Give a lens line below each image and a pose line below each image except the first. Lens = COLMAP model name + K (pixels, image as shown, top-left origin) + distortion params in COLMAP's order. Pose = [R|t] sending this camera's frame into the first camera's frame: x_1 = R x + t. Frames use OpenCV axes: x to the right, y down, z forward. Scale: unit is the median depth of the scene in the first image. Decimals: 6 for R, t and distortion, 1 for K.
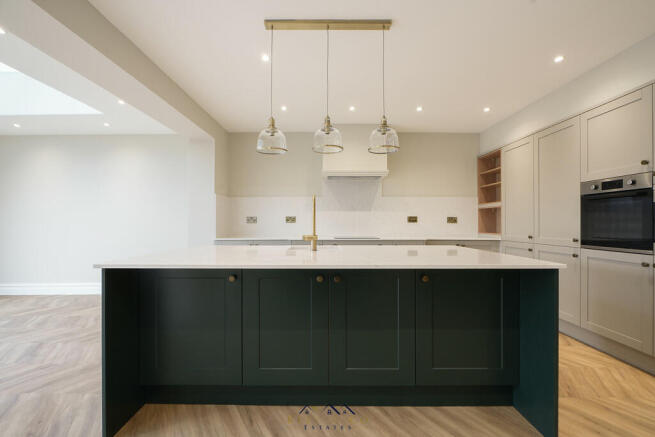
lens RADIAL K [[299.3, 0, 321.0], [0, 299.3, 220.9], [0, 0, 1]] dist [0.002913, 0.000257]
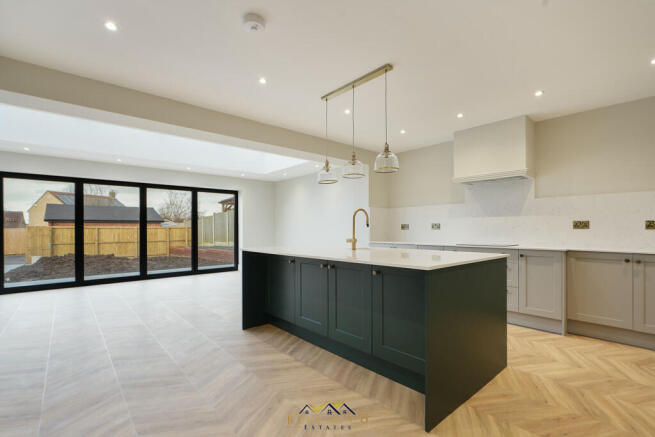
lens RADIAL K [[299.3, 0, 329.8], [0, 299.3, 228.4], [0, 0, 1]] dist [0.002913, 0.000257]
pose [[0.672815, -0.004081, -0.739799, 0.586123], [0.006760, 0.999977, 0.000632, -0.000204], [0.739780, -0.005426, 0.672827, -0.001862]]
